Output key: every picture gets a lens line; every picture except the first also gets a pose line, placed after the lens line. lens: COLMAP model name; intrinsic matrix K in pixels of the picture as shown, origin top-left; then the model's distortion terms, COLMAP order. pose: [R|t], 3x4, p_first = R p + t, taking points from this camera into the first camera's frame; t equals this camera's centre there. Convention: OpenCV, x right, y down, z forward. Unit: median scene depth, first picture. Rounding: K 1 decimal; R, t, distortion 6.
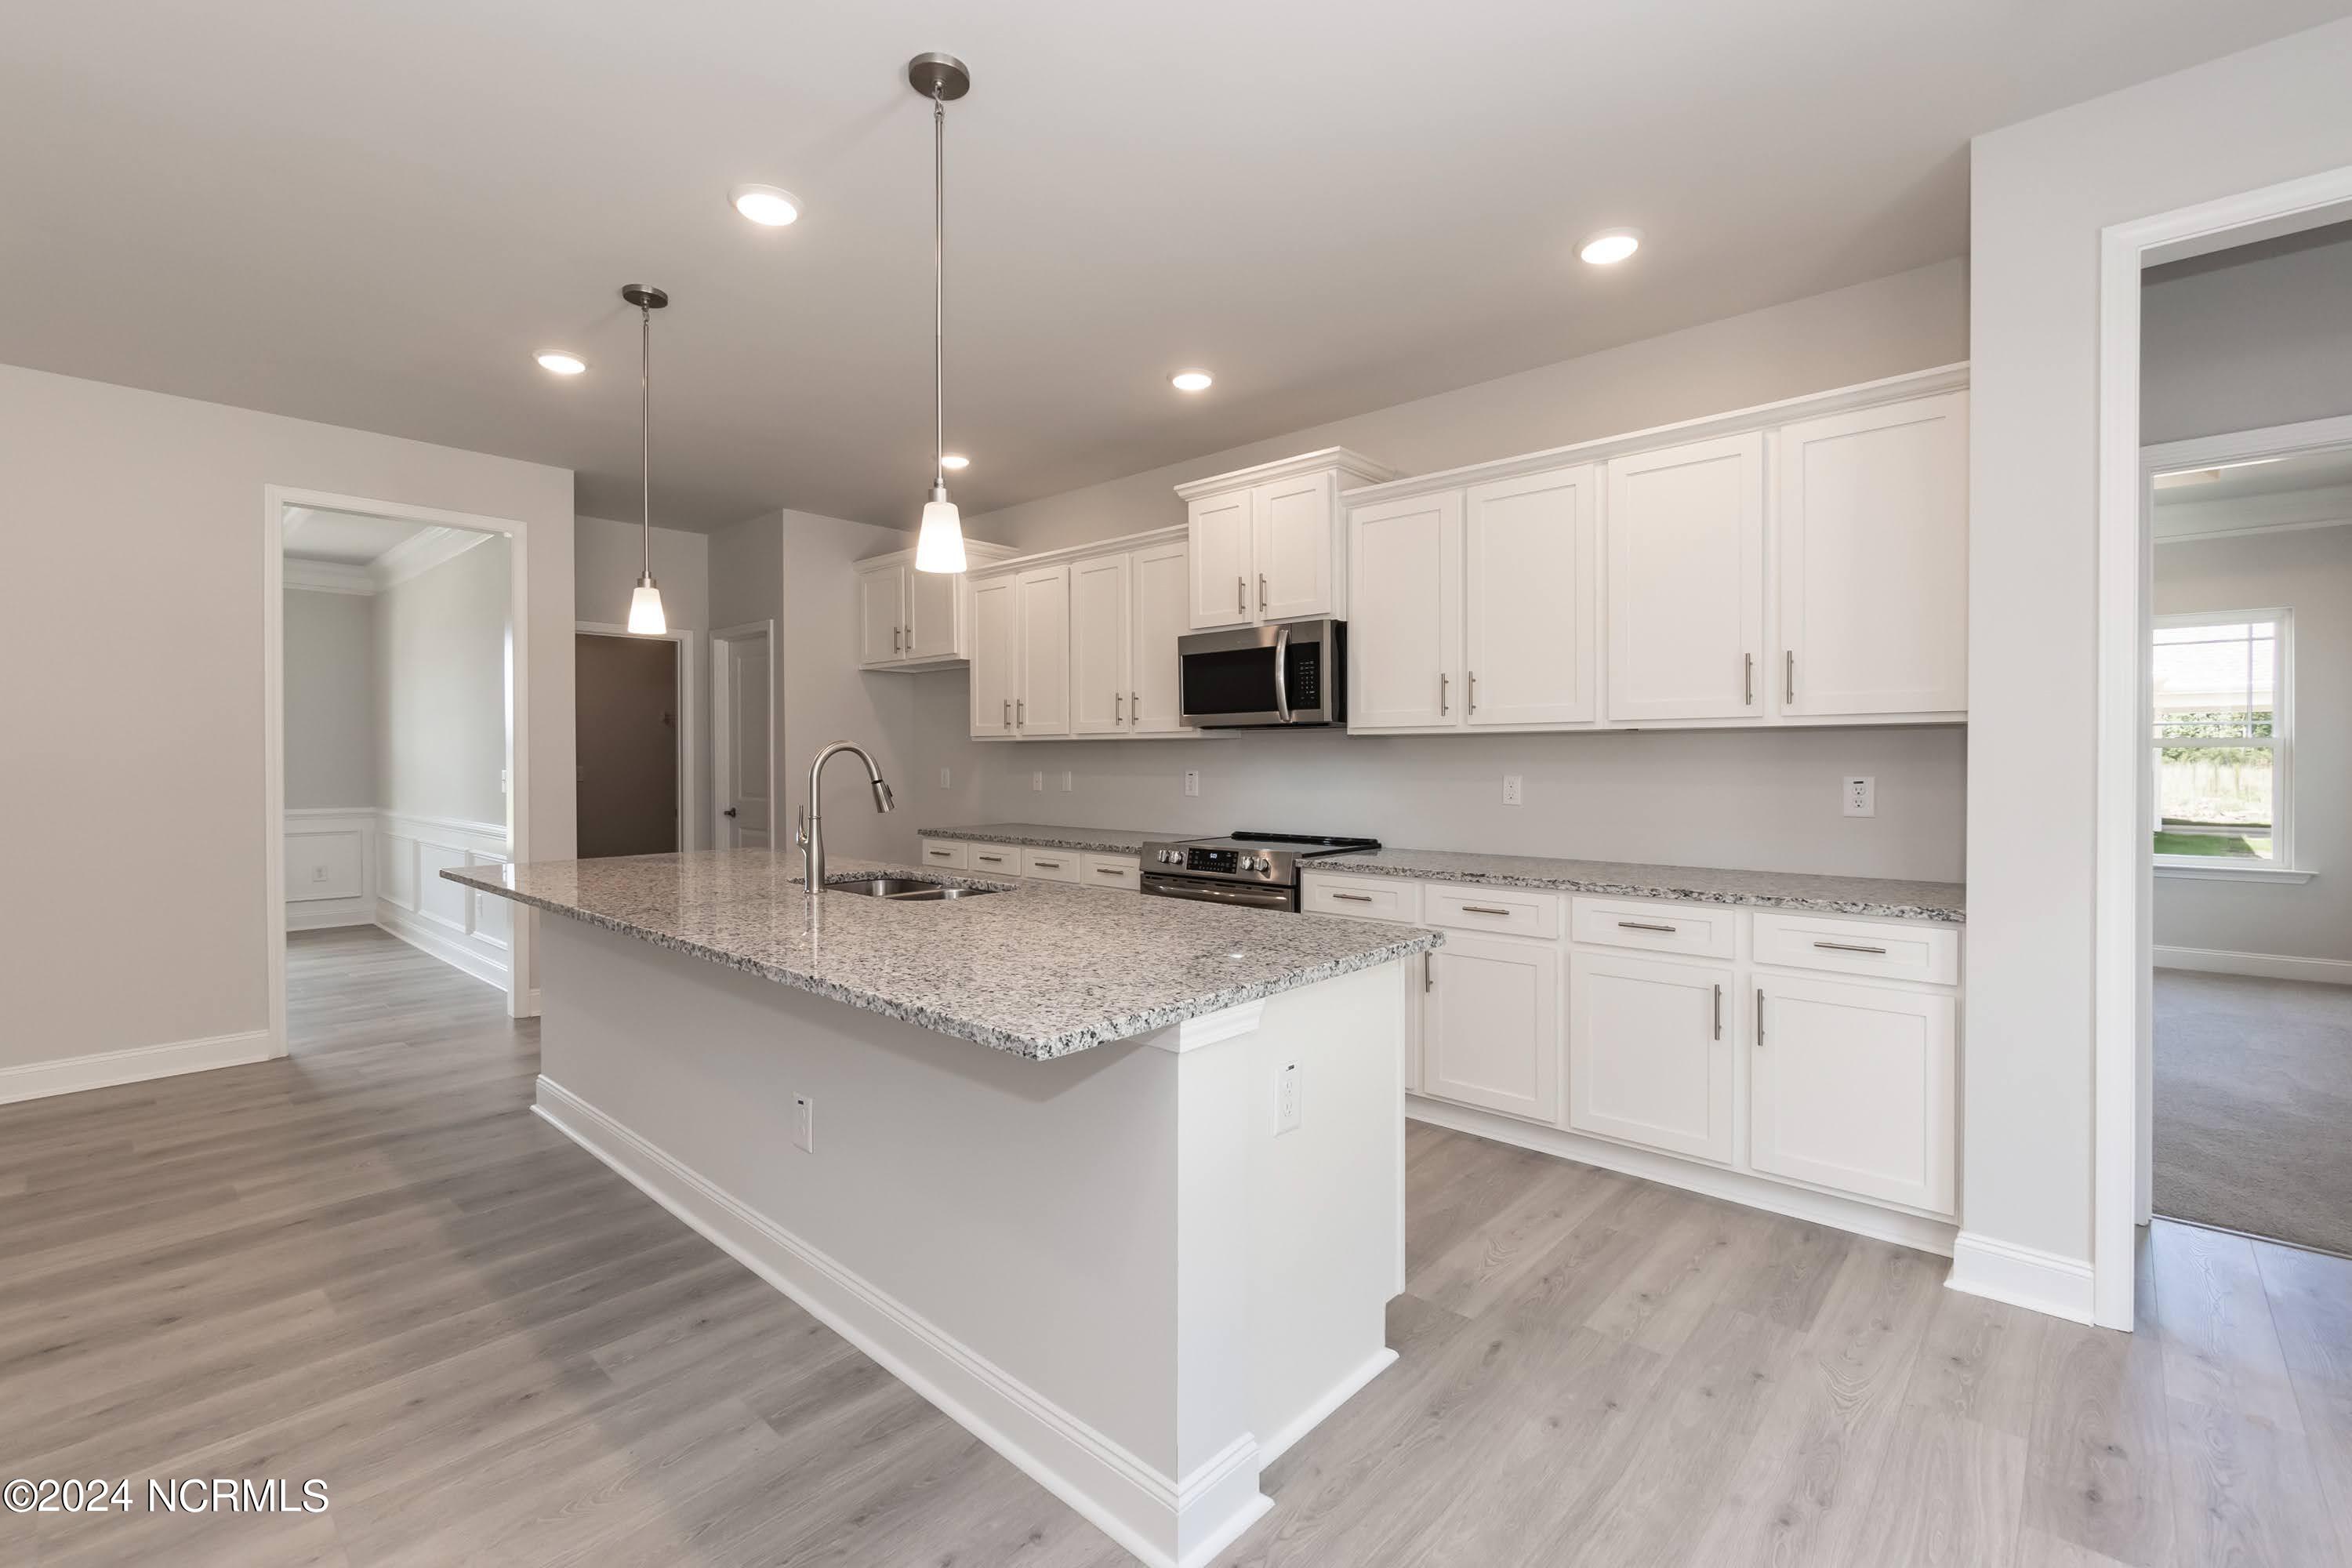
lens RADIAL K [[1016.4, 0, 1167.5], [0, 1016.4, 776.4], [0, 0, 1]] dist [-0.004318, -0.000015]
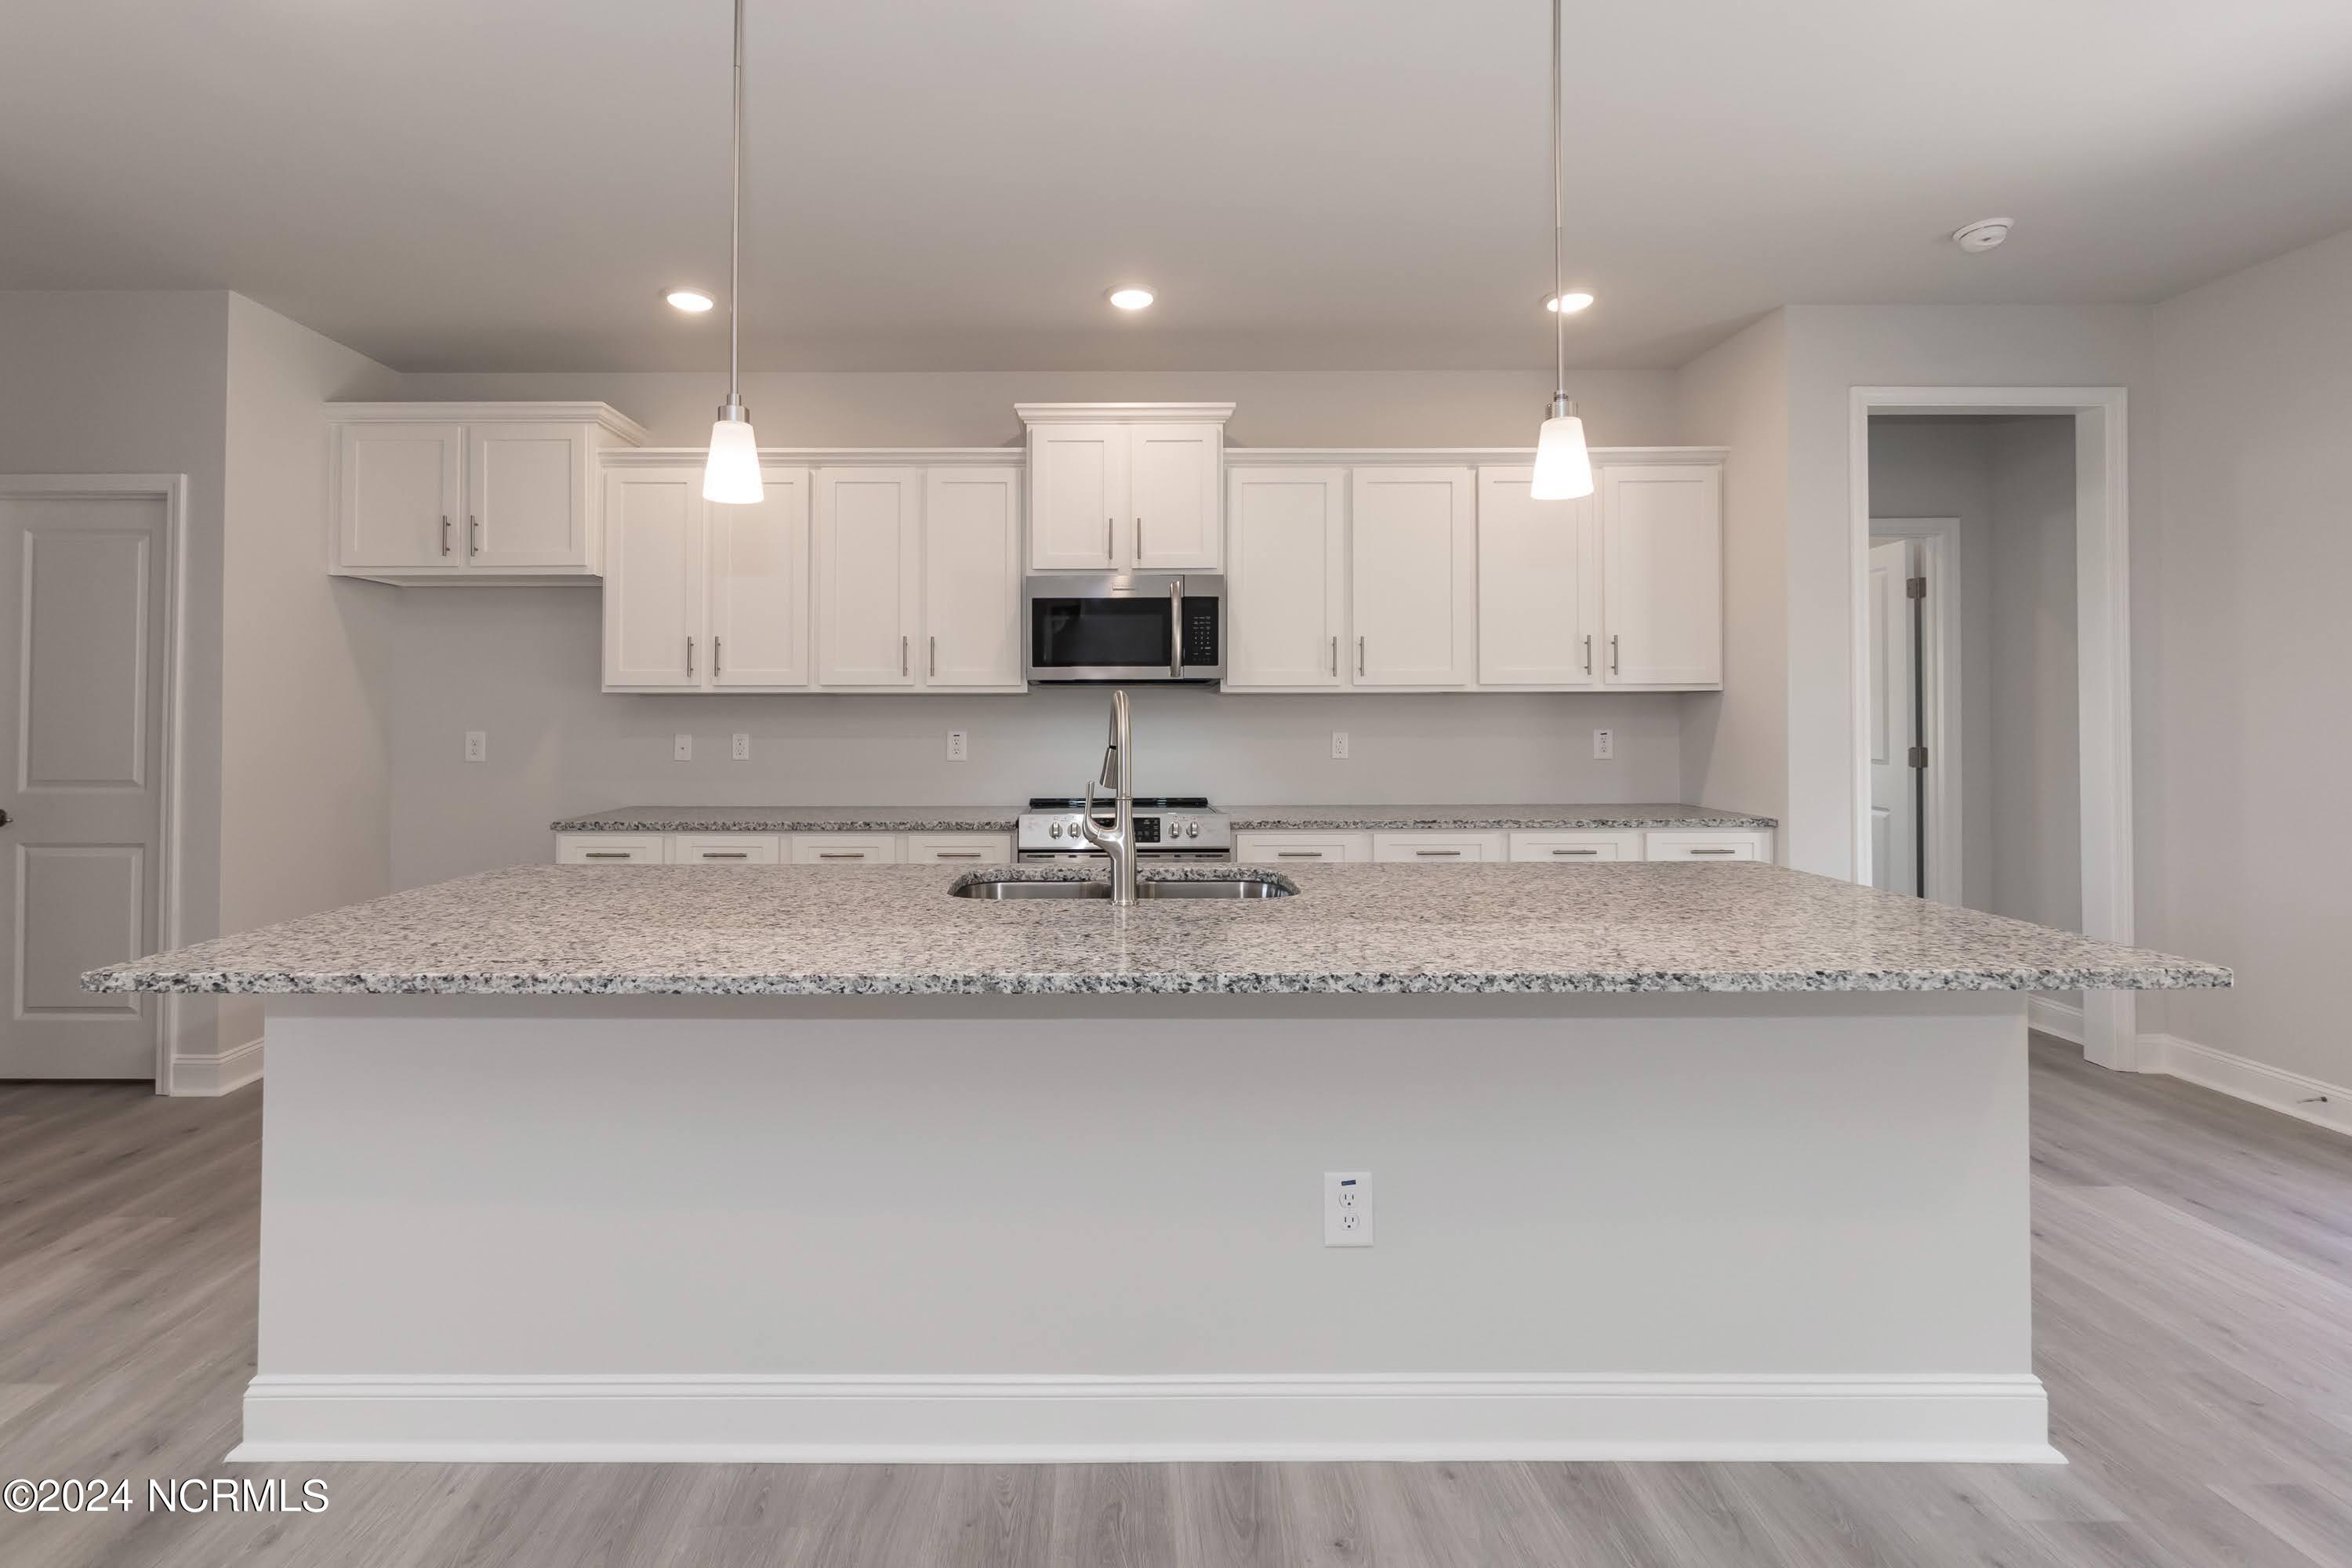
lens RADIAL K [[1048.1, 0, 1105.3], [0, 1048.1, 699.4], [0, 0, 1]] dist [-0.003315, -0.000146]
pose [[0.738126, 0.011364, 0.674568, -0.612573], [0.012555, 0.999454, -0.030574, -0.004445], [-0.674547, 0.031037, 0.737580, 0.334337]]
